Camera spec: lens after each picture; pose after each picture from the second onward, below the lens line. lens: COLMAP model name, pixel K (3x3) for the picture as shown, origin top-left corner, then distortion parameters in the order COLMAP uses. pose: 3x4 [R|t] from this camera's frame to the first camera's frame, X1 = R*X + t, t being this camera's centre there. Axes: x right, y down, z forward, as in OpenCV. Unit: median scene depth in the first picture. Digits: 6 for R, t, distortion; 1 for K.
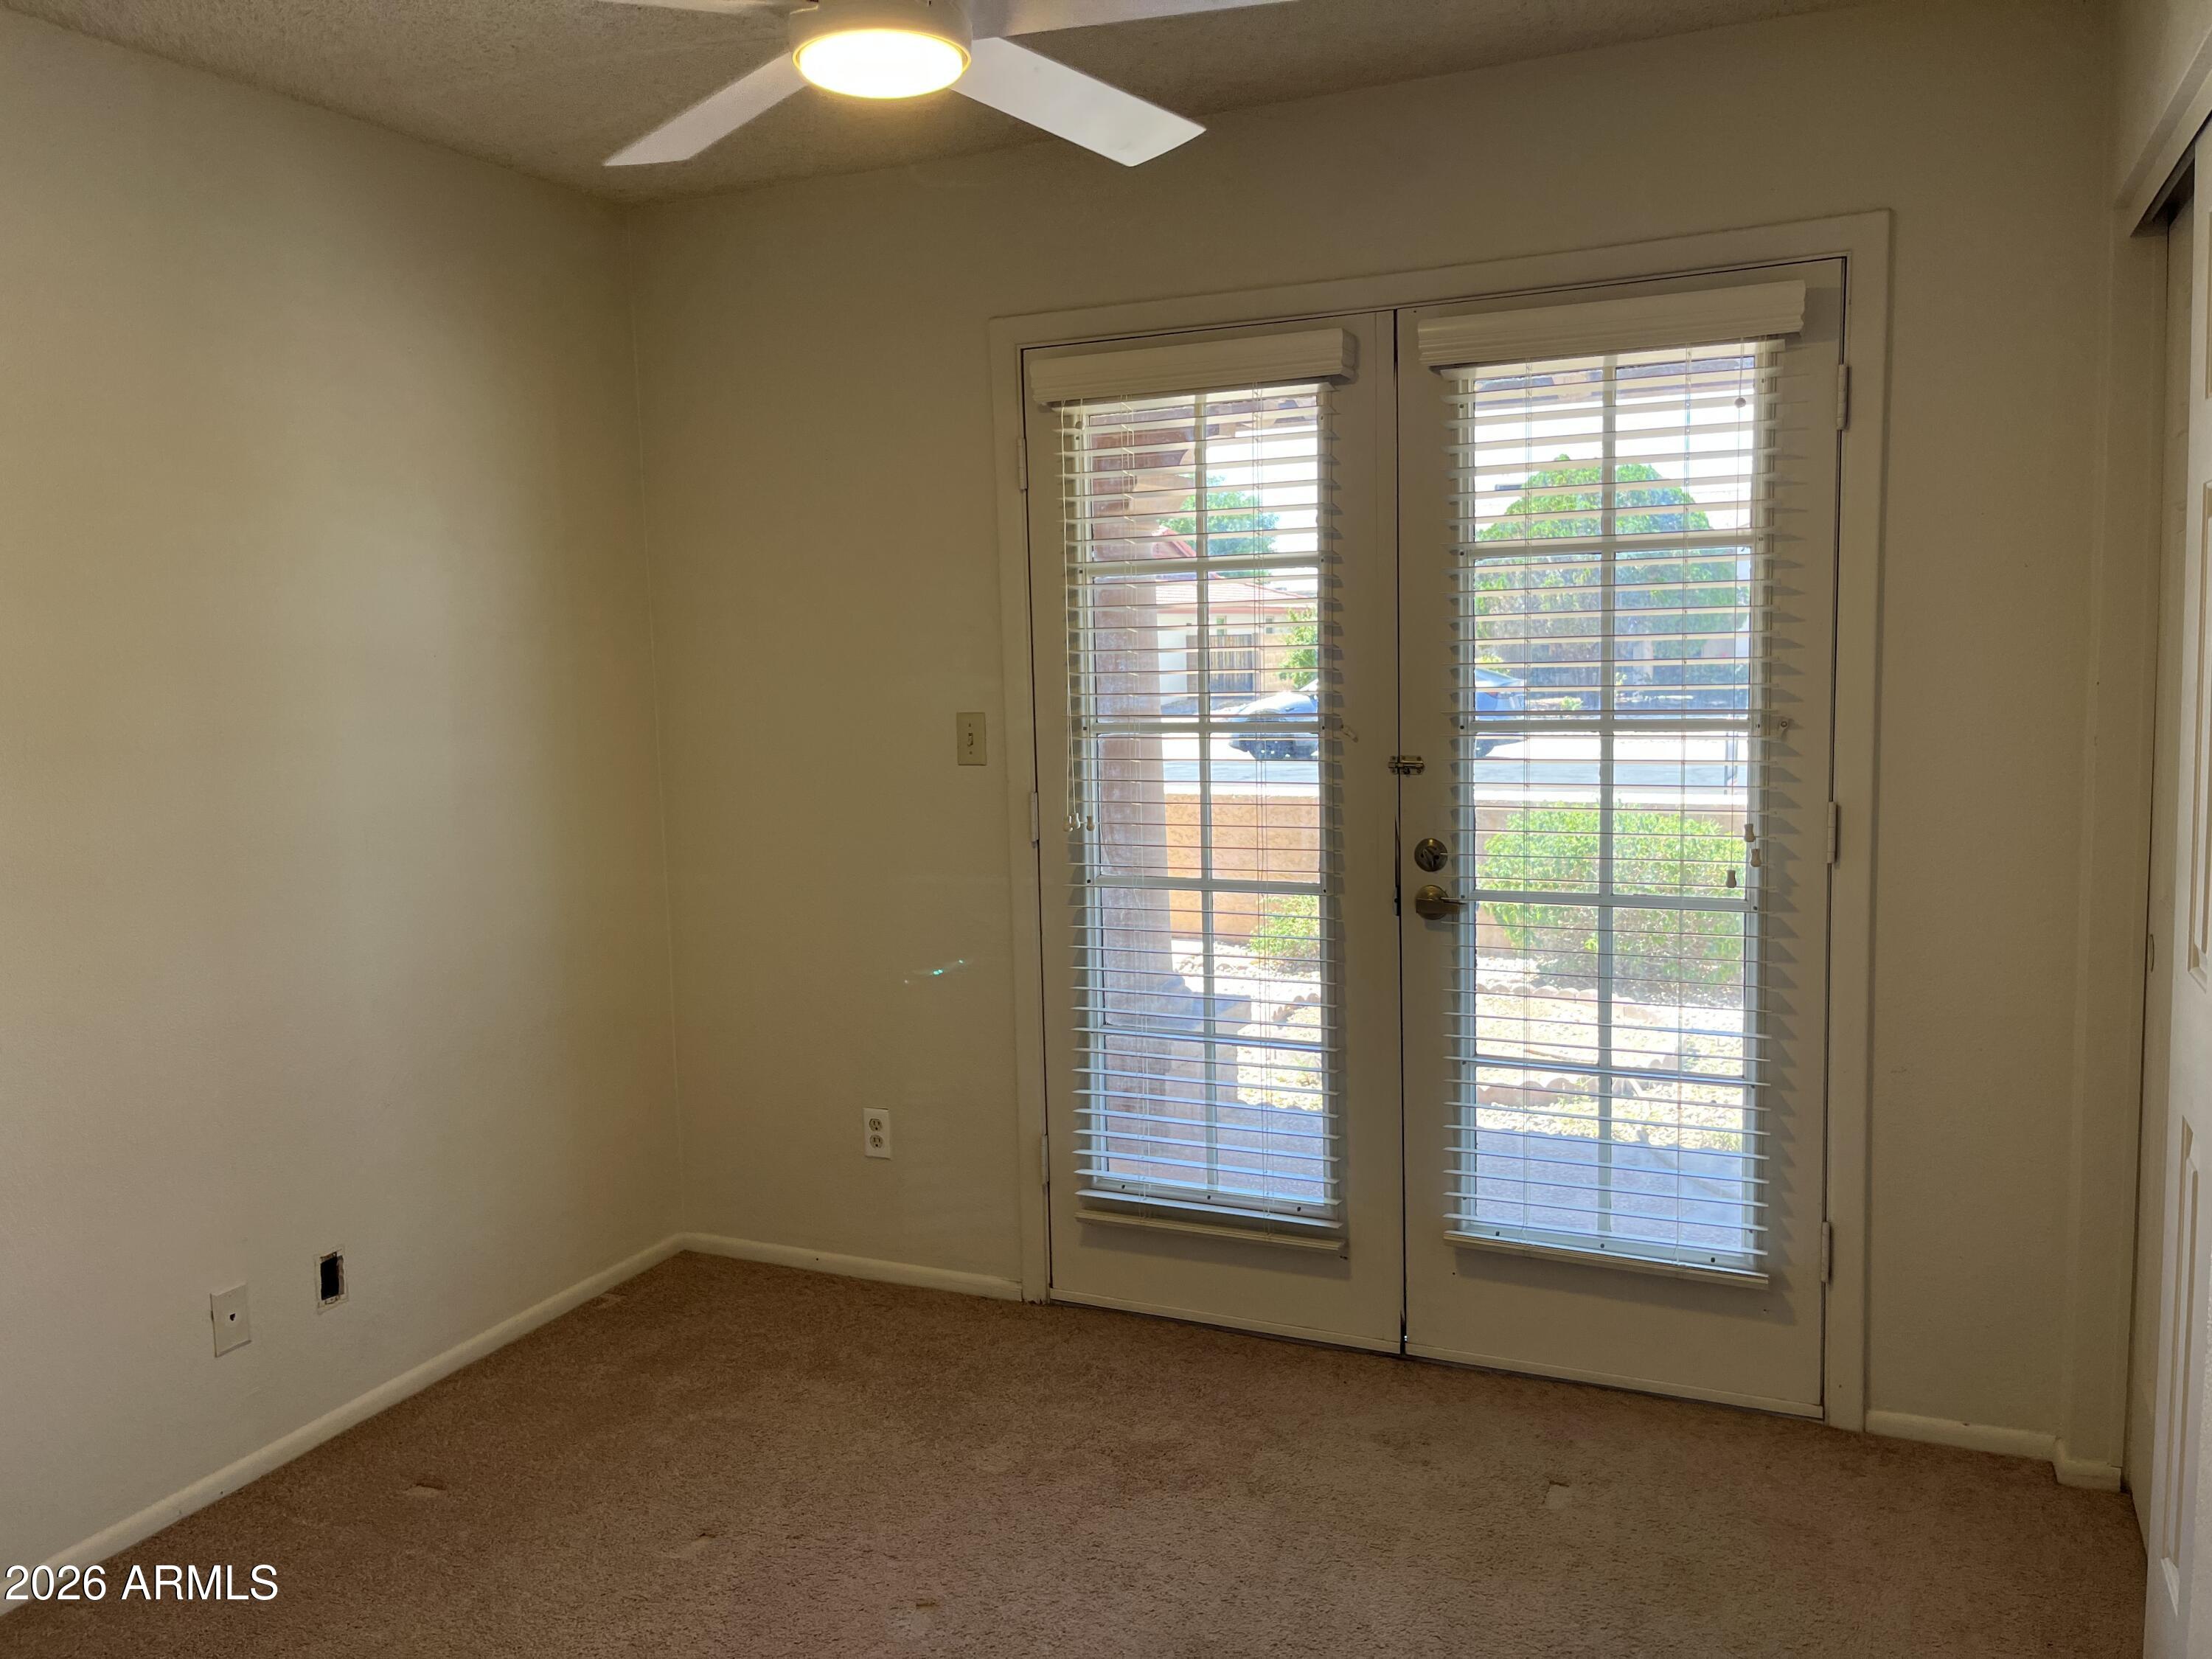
lens RADIAL K [[1683.7, 0, 1116.5], [0, 1683.7, 821.2], [0, 0, 1]] dist [0.066907, -0.088952]
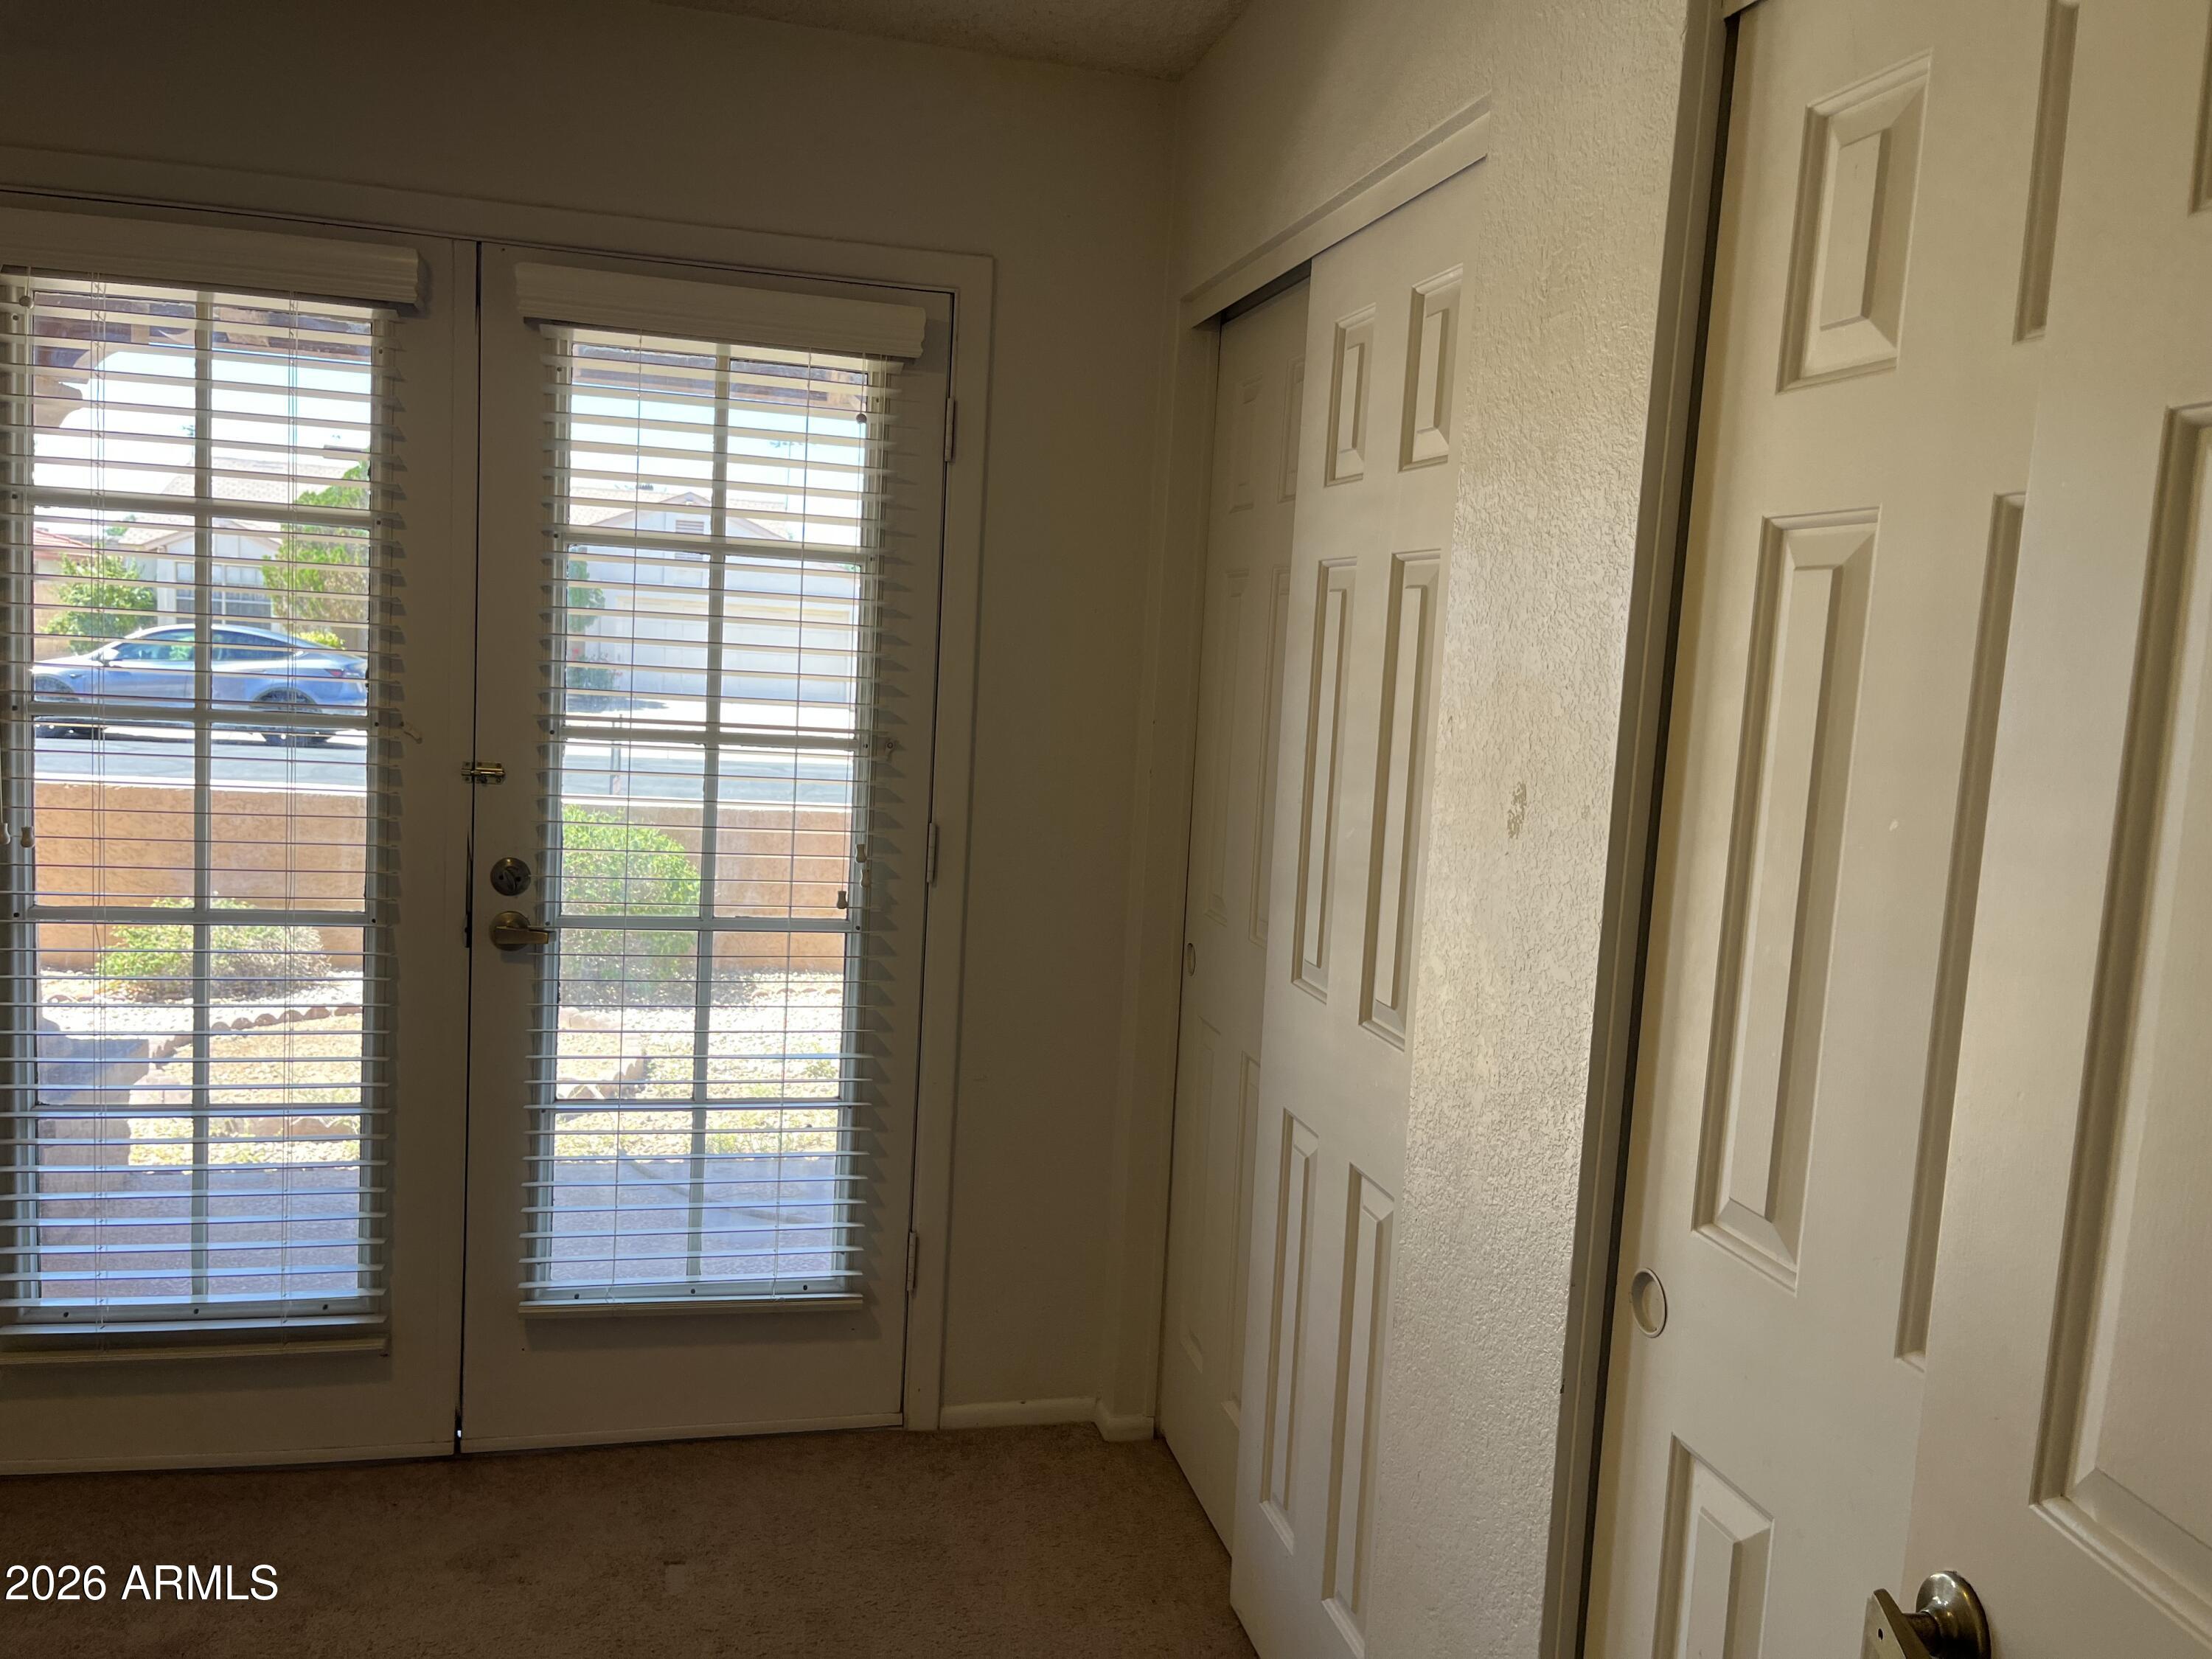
lens RADIAL K [[1683.7, 0, 1100.4], [0, 1683.7, 828.6], [0, 0, 1]] dist [0.066907, -0.088952]
pose [[0.785015, 0.005725, 0.619450, -0.120841], [-0.011741, 0.999915, 0.005638, -0.013982], [-0.619365, -0.011699, 0.785016, 0.127786]]
